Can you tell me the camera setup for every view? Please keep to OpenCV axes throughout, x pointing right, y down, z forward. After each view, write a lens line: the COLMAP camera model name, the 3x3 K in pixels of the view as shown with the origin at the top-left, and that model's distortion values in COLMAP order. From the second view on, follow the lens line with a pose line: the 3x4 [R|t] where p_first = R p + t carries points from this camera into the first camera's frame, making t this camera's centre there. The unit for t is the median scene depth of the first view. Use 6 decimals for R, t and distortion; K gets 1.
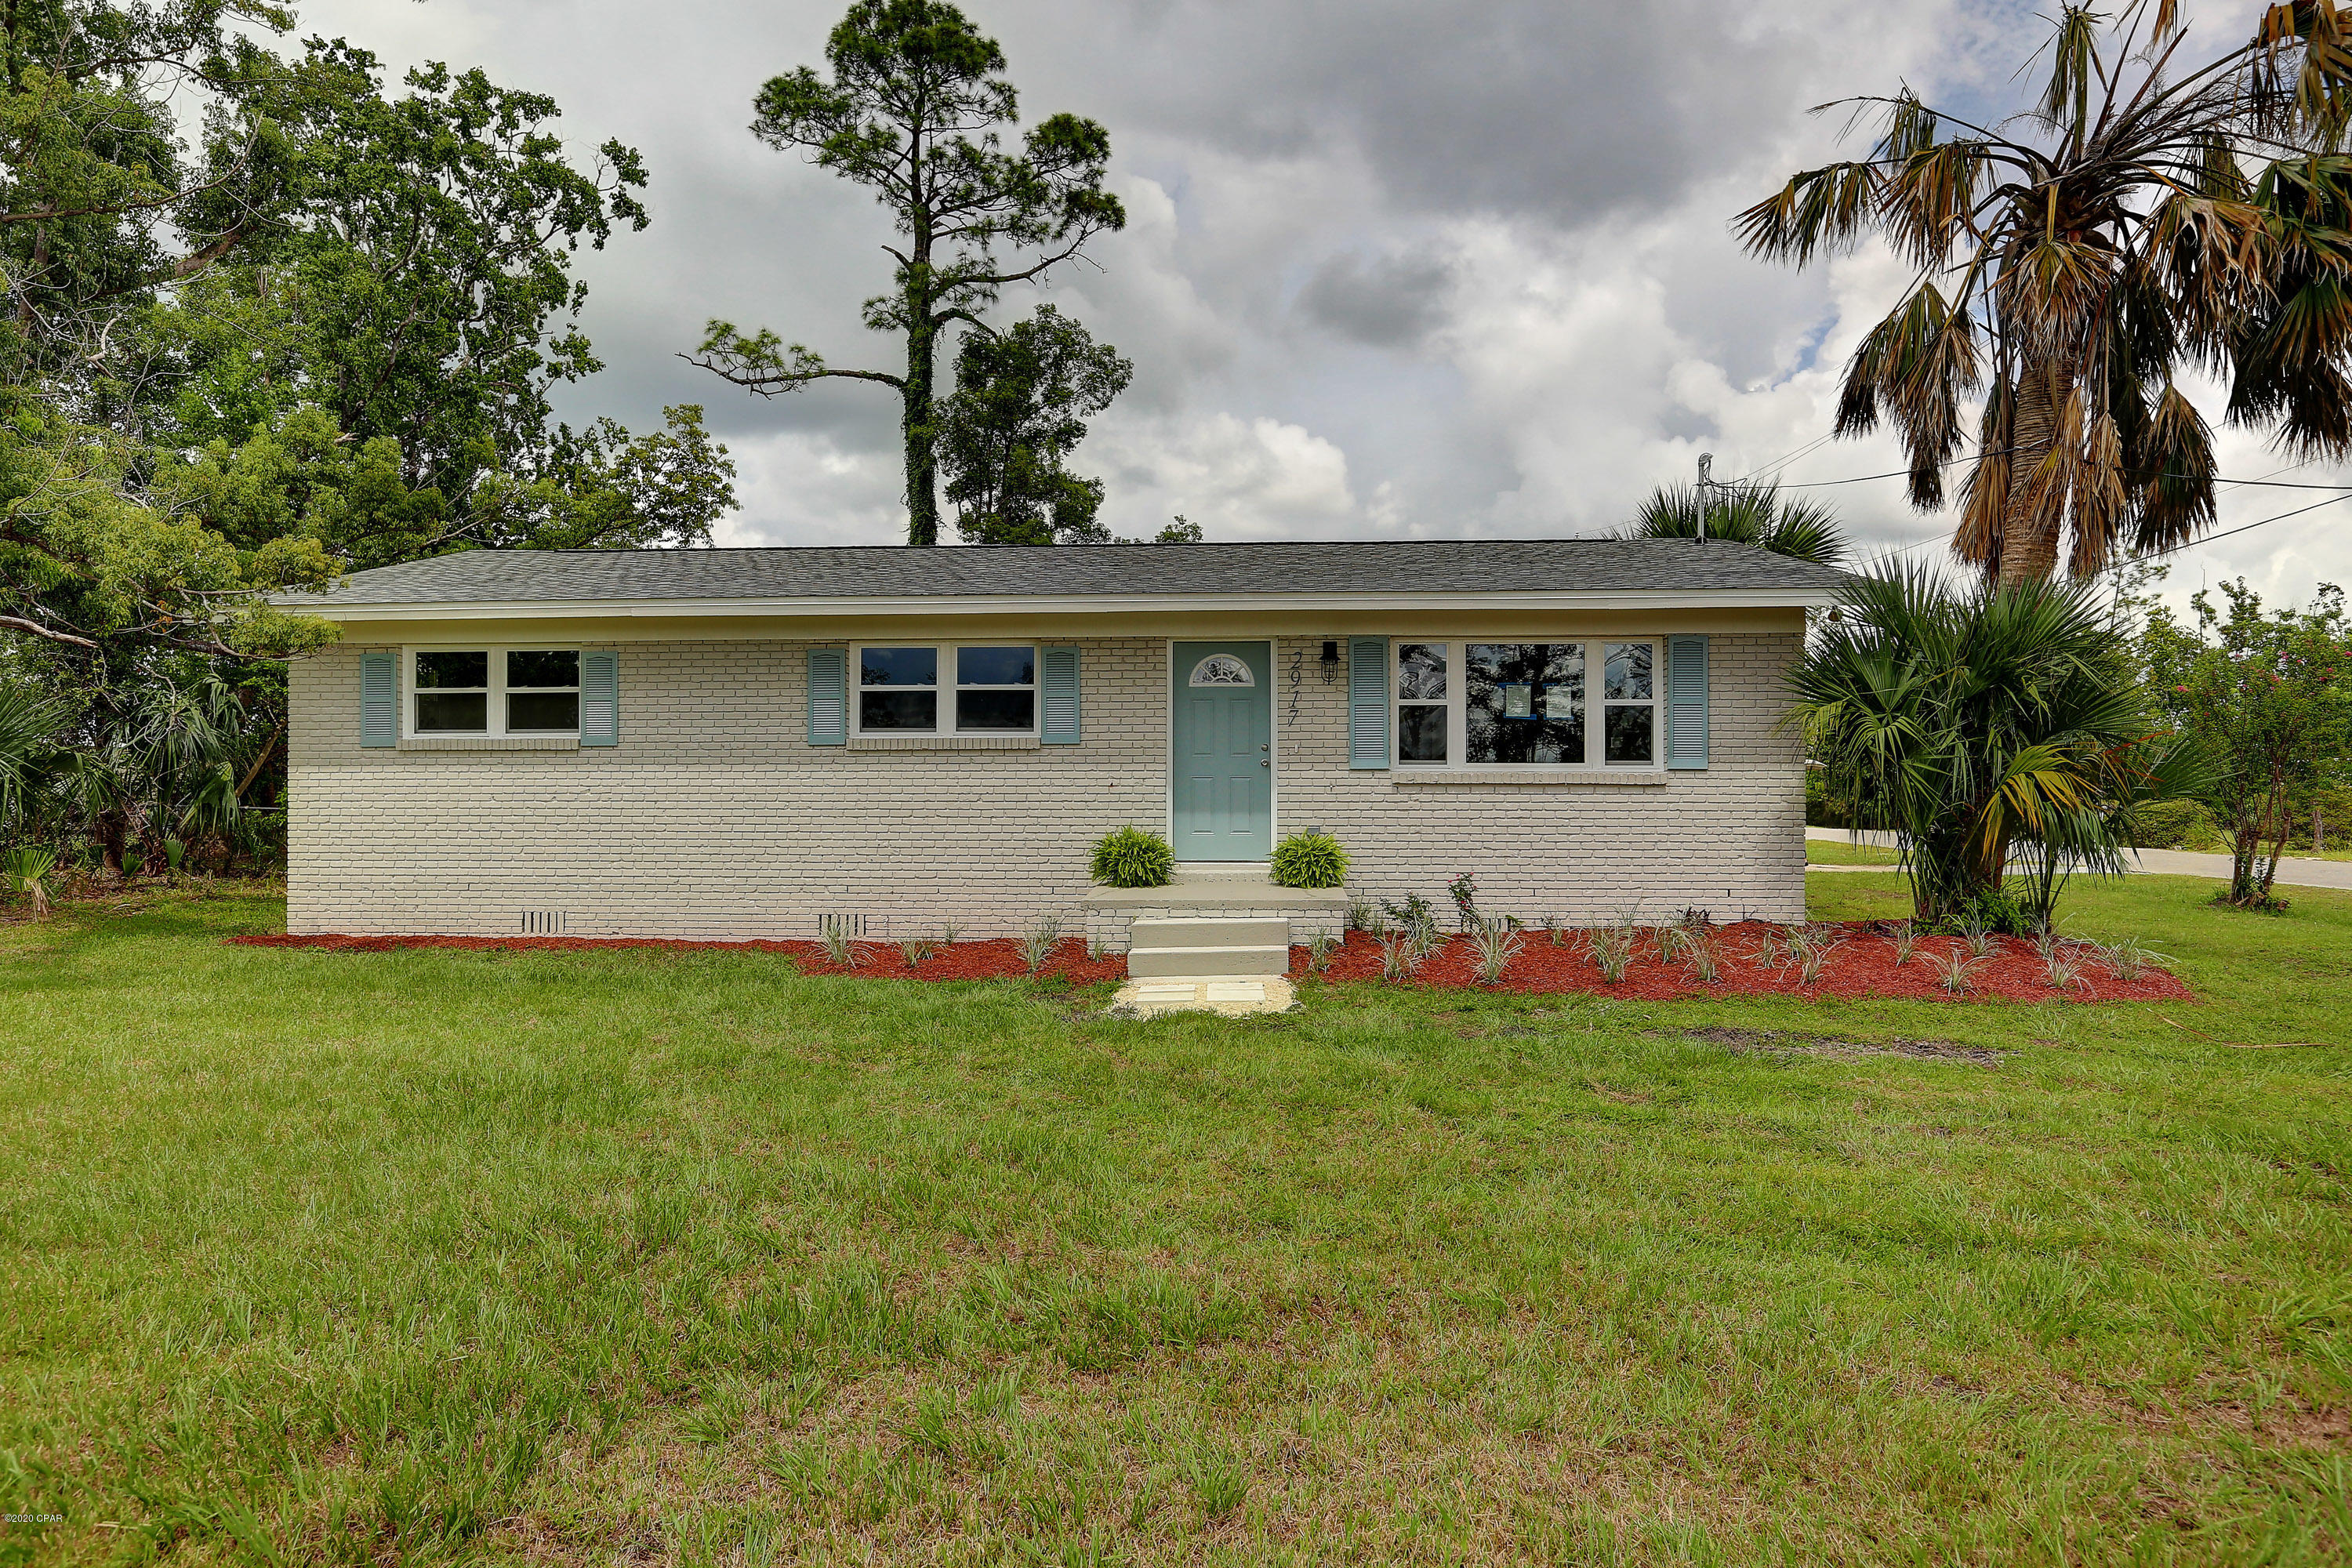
lens RADIAL K [[1459.2, 0, 1176.0], [0, 1459.2, 784.0], [0, 0, 1]] dist [-0.004243, -0.000360]
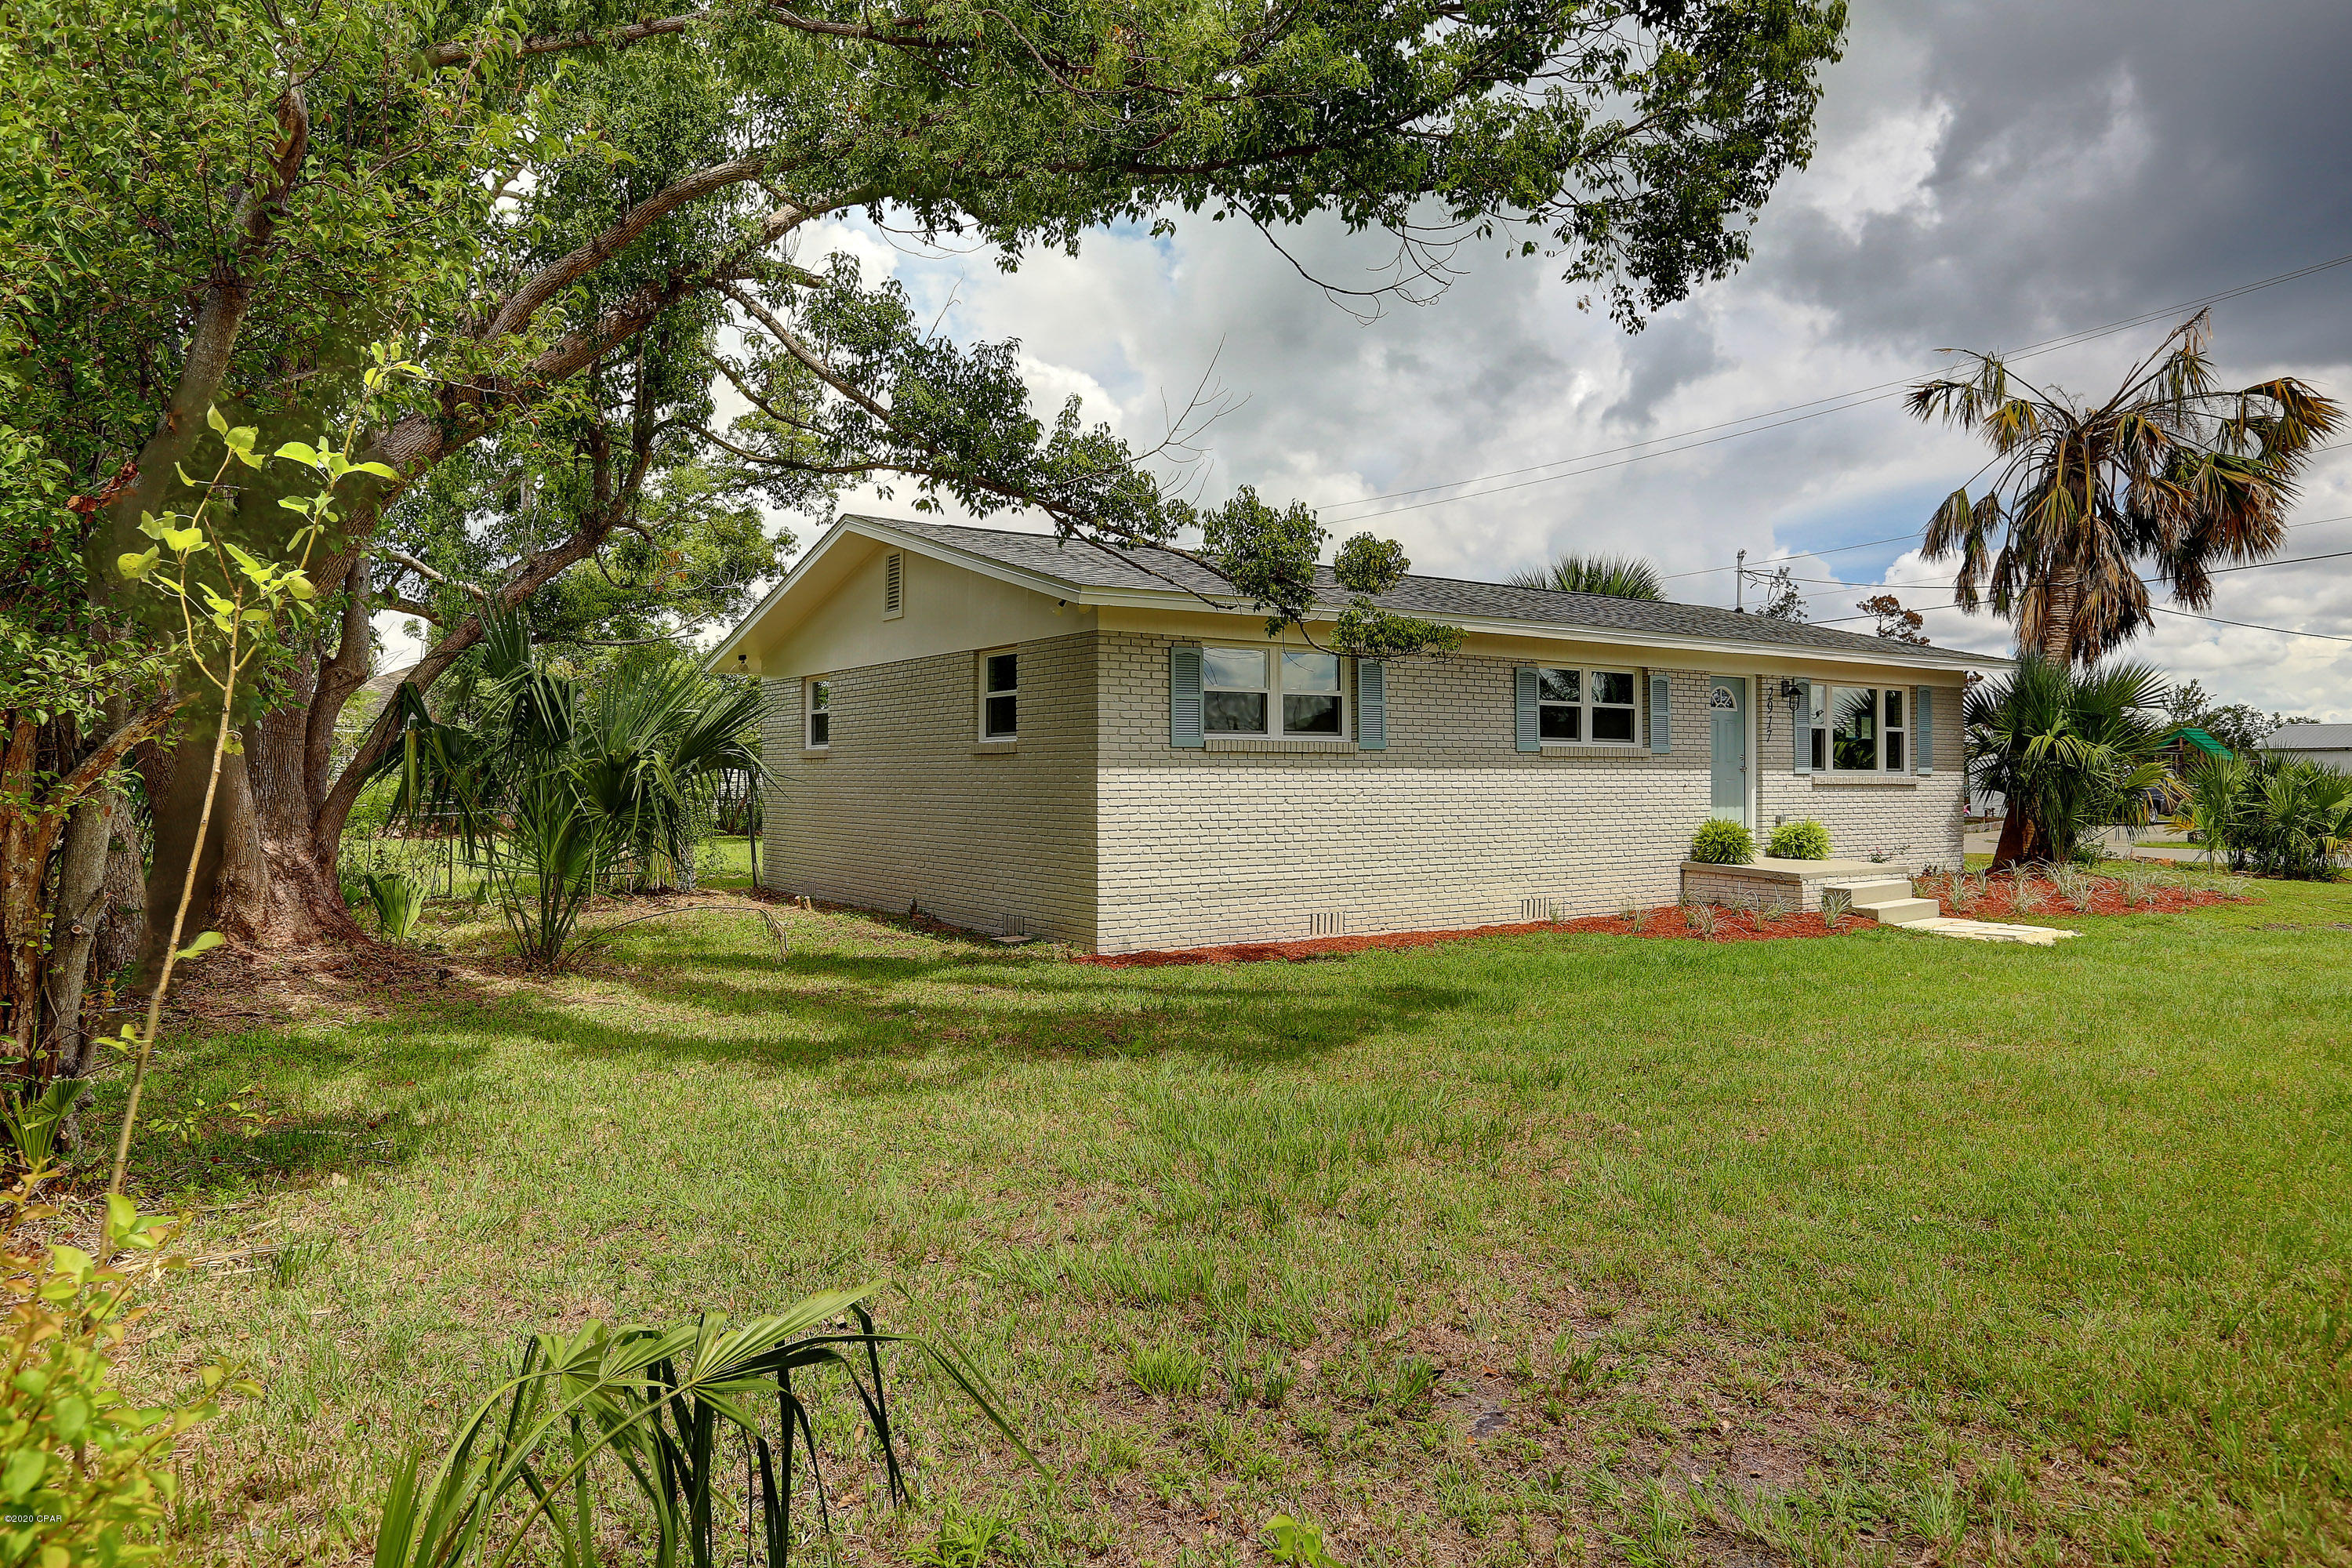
lens RADIAL K [[1459.2, 0, 1176.0], [0, 1459.2, 784.0], [0, 0, 1]] dist [-0.004243, -0.000360]
pose [[0.782514, -0.002232, 0.622630, -1.162125], [-0.003116, 0.999967, 0.007501, -0.009297], [-0.622626, -0.007810, 0.782481, 0.277375]]
